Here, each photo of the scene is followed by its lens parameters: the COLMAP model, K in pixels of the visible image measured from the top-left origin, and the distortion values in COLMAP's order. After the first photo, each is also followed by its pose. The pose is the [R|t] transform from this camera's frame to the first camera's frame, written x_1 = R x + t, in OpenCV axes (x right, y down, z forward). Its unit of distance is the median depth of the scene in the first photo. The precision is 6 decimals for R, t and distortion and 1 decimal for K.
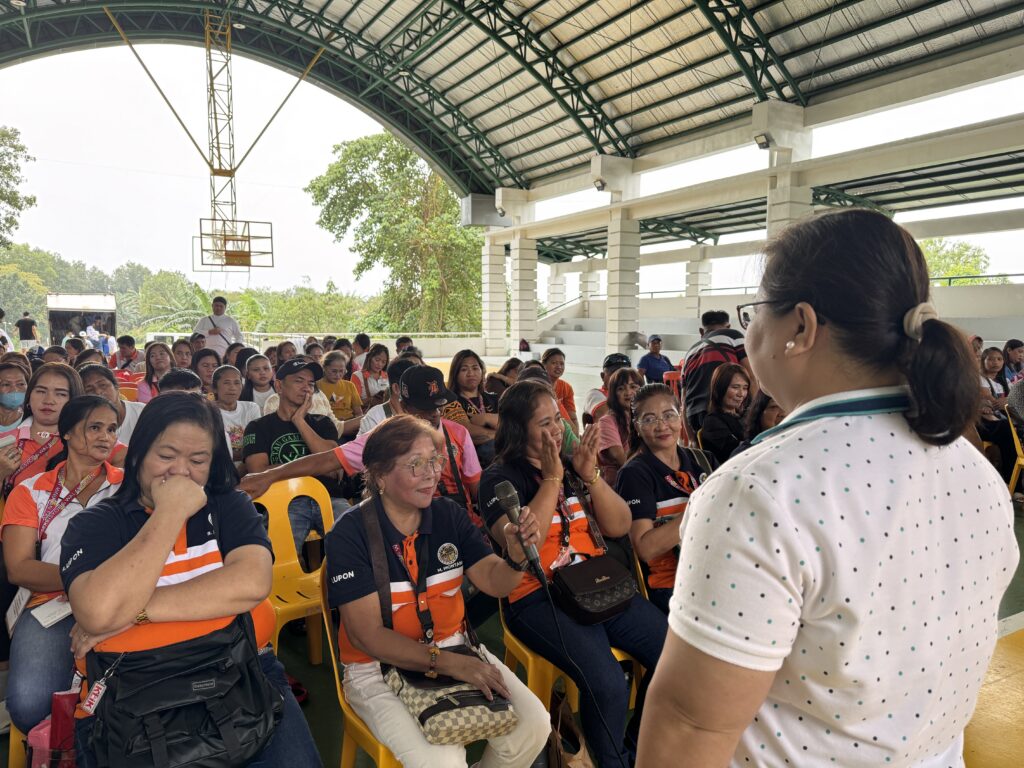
lens RADIAL K [[712.2, 0, 520.7], [0, 712.2, 386.1], [0, 0, 1]] dist [0.113012, -0.156973]
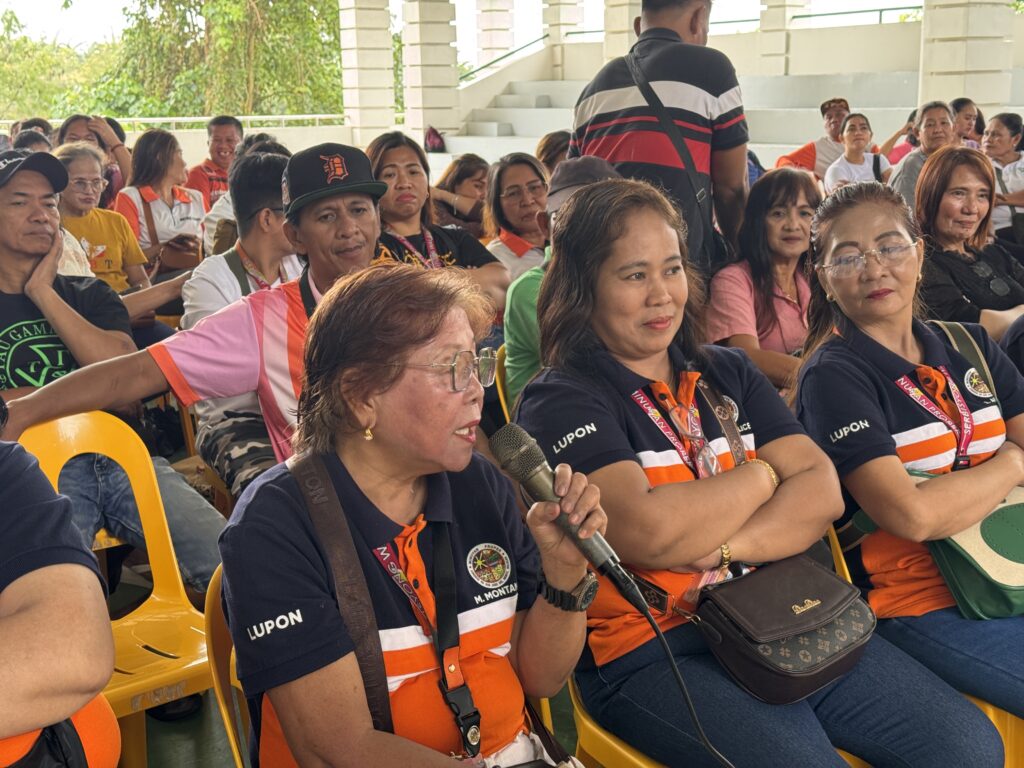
lens RADIAL K [[1420.2, 0, 512.0], [0, 1420.2, 384.0], [0, 0, 1]] dist [0.191122, -0.391764]
pose [[0.997310, -0.030921, 0.066464, -0.045939], [0.023474, 0.993650, 0.110042, 0.008026], [-0.069445, -0.108186, 0.991702, 0.040786]]
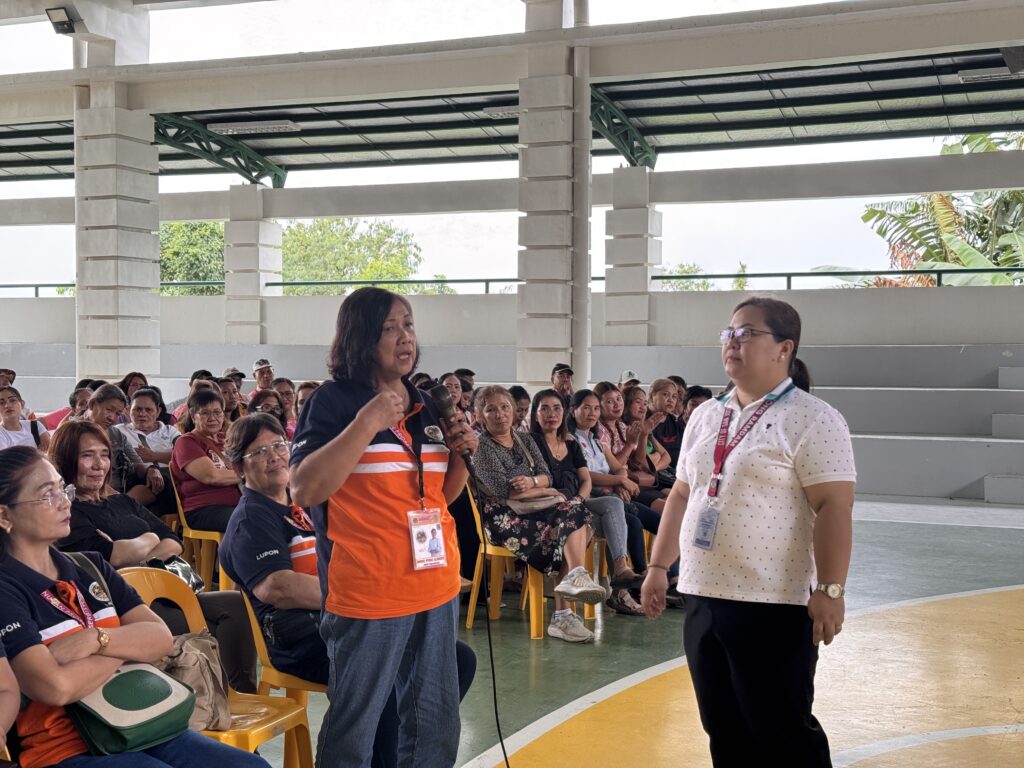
lens RADIAL K [[1420.2, 0, 512.0], [0, 1420.2, 384.0], [0, 0, 1]] dist [0.191122, -0.391764]
pose [[0.807590, -0.014278, 0.589571, -0.093156], [0.053092, 0.997408, -0.048569, 0.009578], [-0.587349, 0.070525, 0.806255, -0.129925]]
